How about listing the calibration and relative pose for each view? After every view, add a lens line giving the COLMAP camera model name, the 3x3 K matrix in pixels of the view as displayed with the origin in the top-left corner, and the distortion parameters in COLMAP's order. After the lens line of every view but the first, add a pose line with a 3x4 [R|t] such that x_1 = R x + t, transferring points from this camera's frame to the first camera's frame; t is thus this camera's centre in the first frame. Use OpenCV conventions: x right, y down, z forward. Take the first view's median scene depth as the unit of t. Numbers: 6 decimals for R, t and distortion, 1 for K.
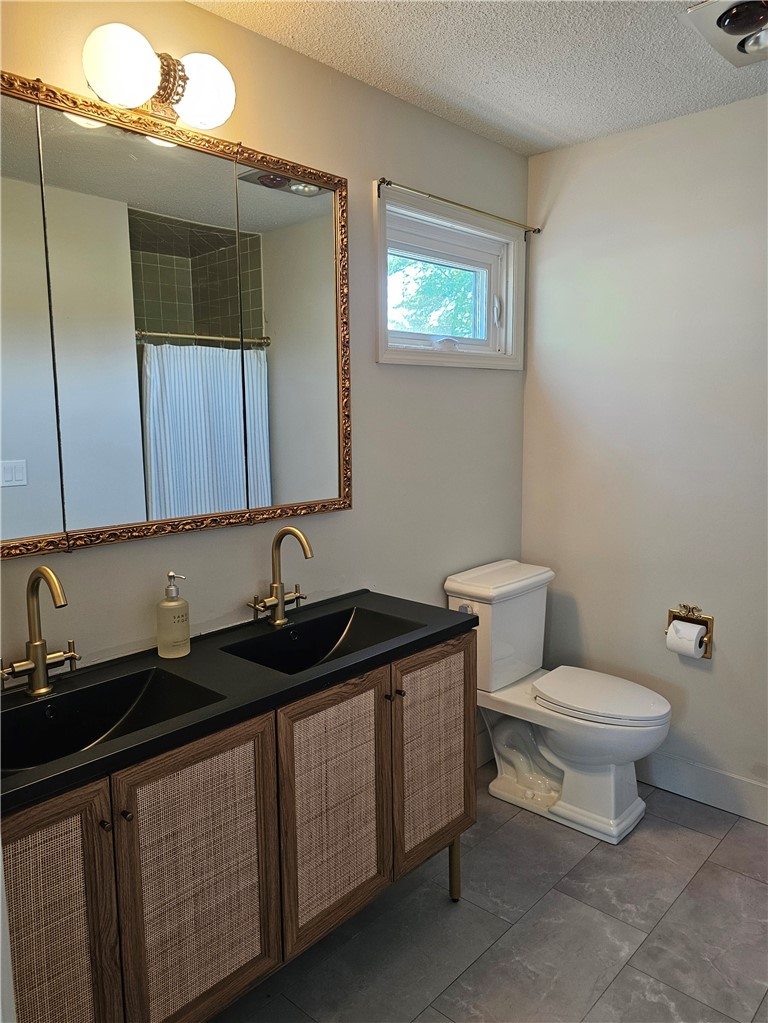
lens RADIAL K [[699.0, 0, 383.5], [0, 699.0, 510.7], [0, 0, 1]] dist [0.043434, -0.014303]
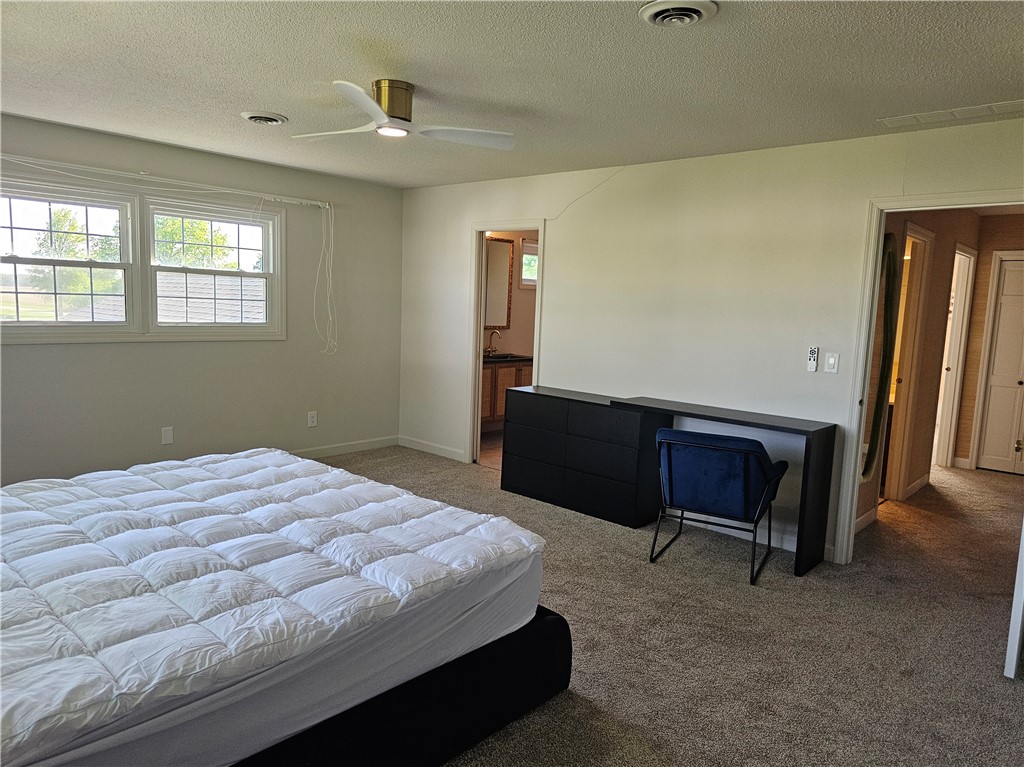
lens RADIAL K [[699.7, 0, 512.4], [0, 699.7, 384.3], [0, 0, 1]] dist [0.043434, -0.014303]
pose [[0.998460, 0.052835, 0.016935, -0.079861], [-0.052407, 0.998318, -0.024799, 0.373705], [-0.018217, 0.023873, 0.999549, -2.618188]]
